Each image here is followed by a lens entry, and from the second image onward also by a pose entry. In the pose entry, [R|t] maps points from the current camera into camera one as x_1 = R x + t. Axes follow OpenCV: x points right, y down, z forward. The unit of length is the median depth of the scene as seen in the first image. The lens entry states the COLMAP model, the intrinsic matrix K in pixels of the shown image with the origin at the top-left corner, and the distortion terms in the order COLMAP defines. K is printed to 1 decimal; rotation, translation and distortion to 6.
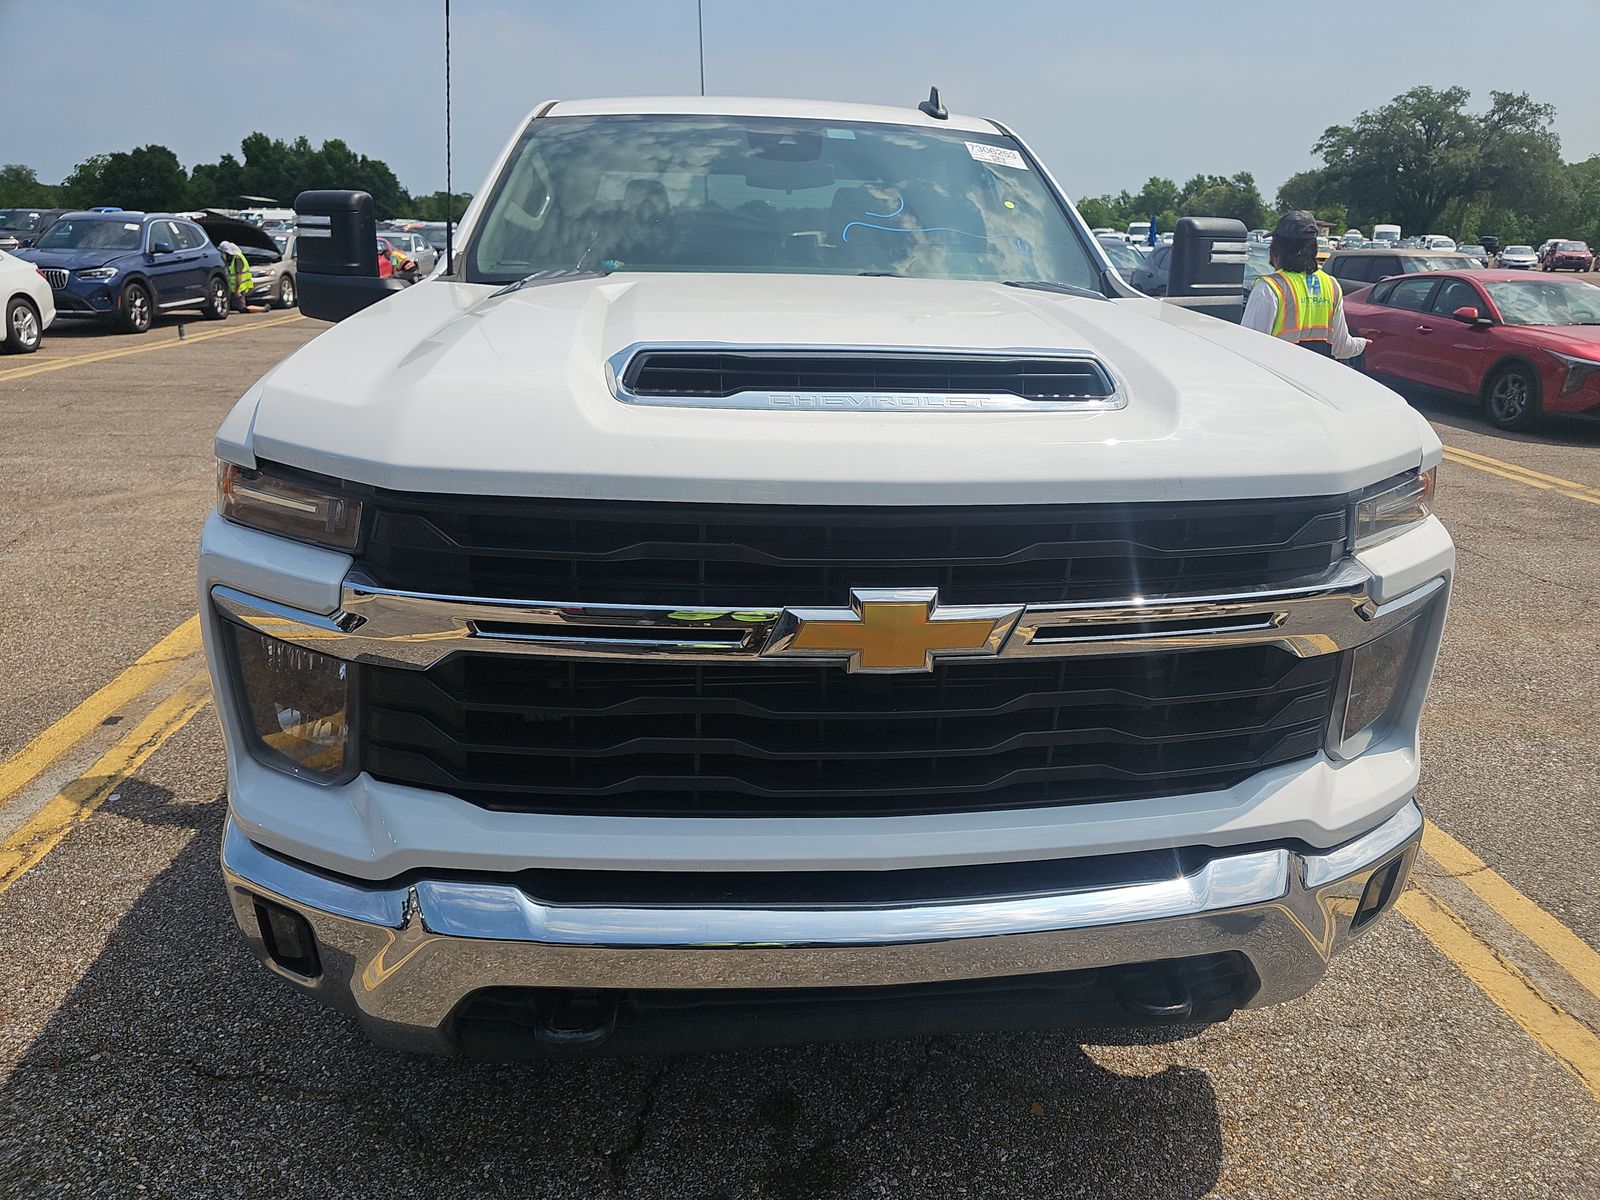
lens RADIAL K [[1070.5, 0, 800.0], [0, 1070.5, 600.0], [0, 0, 1]] dist [0.037701, -0.029787]
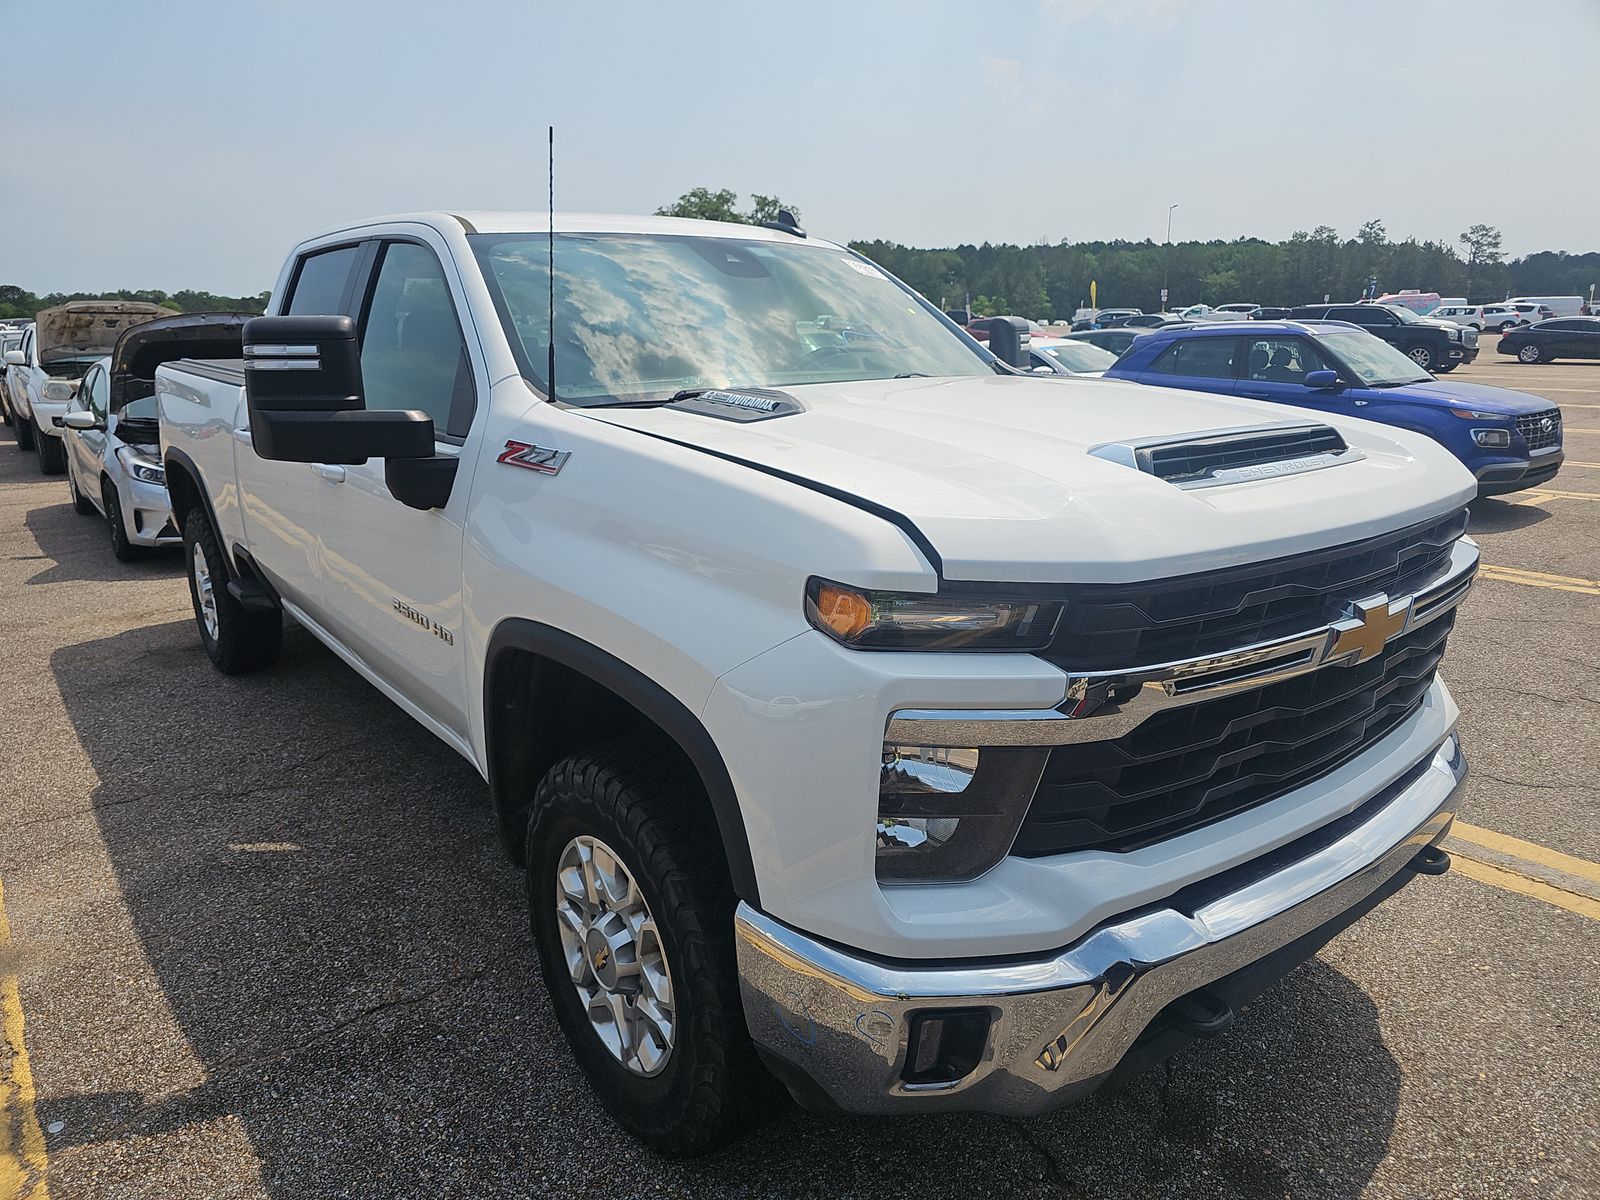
lens RADIAL K [[1070.5, 0, 800.0], [0, 1070.5, 600.0], [0, 0, 1]] dist [0.037701, -0.029787]
pose [[0.841756, -0.163970, 0.514355, -1.112268], [0.199540, 0.979787, -0.014208, -0.120955], [-0.501628, 0.114594, 0.857460, 0.155357]]
